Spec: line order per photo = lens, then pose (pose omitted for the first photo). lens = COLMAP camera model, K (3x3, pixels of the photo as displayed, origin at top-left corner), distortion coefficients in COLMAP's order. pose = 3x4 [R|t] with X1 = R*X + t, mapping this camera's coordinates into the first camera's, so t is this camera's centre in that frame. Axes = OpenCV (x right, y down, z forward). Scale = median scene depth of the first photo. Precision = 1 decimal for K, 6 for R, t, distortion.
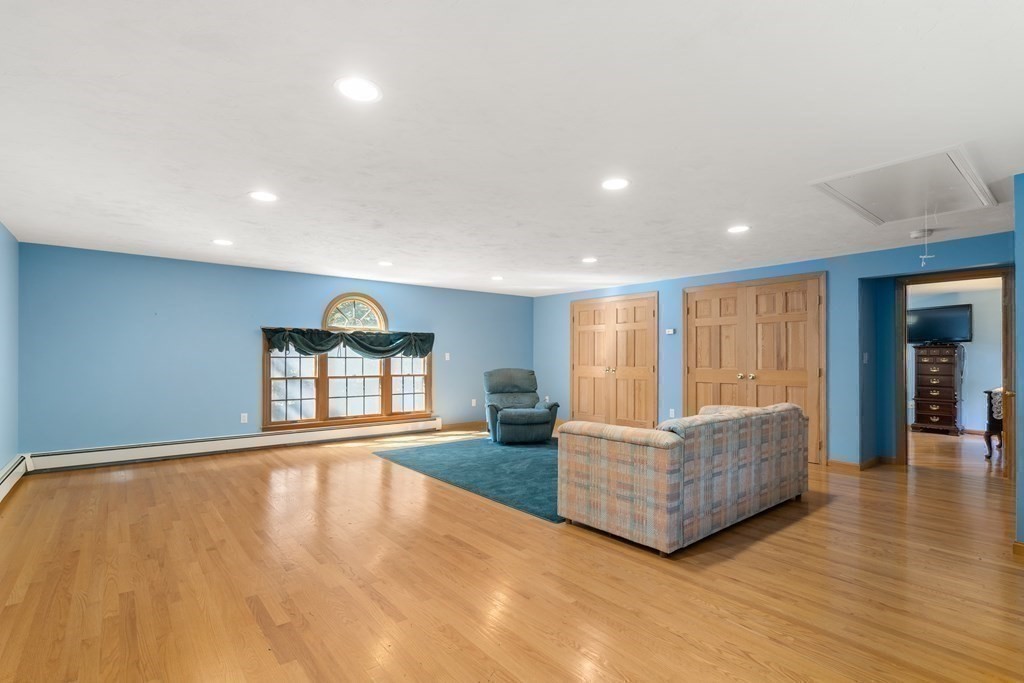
lens RADIAL K [[477.0, 0, 510.6], [0, 477.0, 337.3], [0, 0, 1]] dist [0.000780, 0.000283]
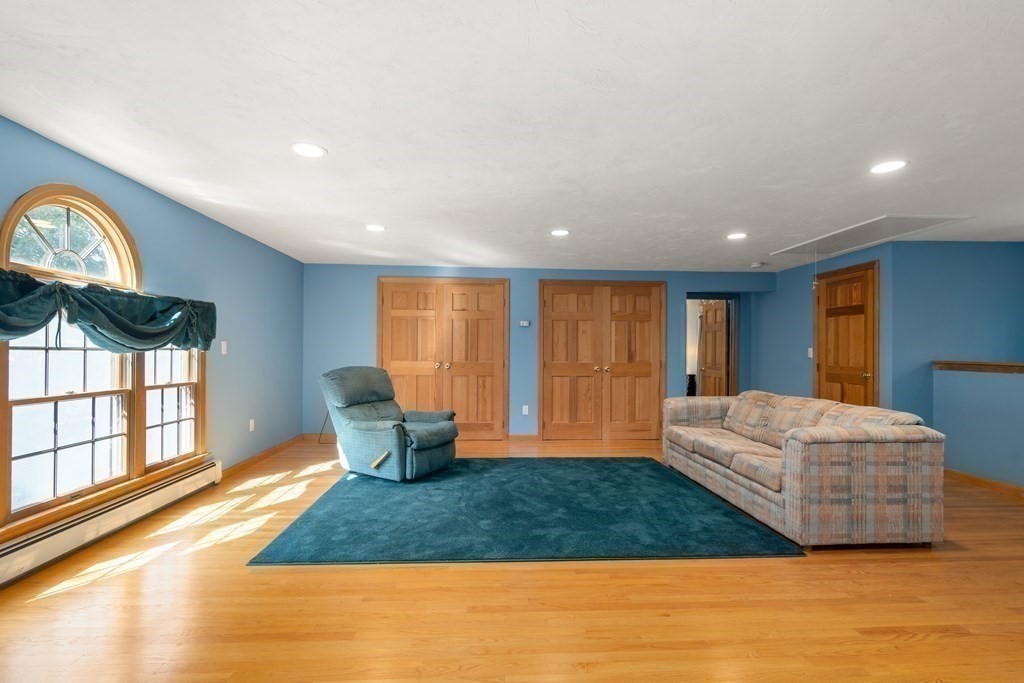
lens RADIAL K [[470.3, 0, 508.2], [0, 470.3, 343.7], [0, 0, 1]] dist [-0.000694, -0.000005]
pose [[0.599070, 0.016306, 0.800530, -0.441386], [-0.038762, 0.999211, 0.008654, 0.021294], [-0.799758, -0.036214, 0.599230, 0.484535]]
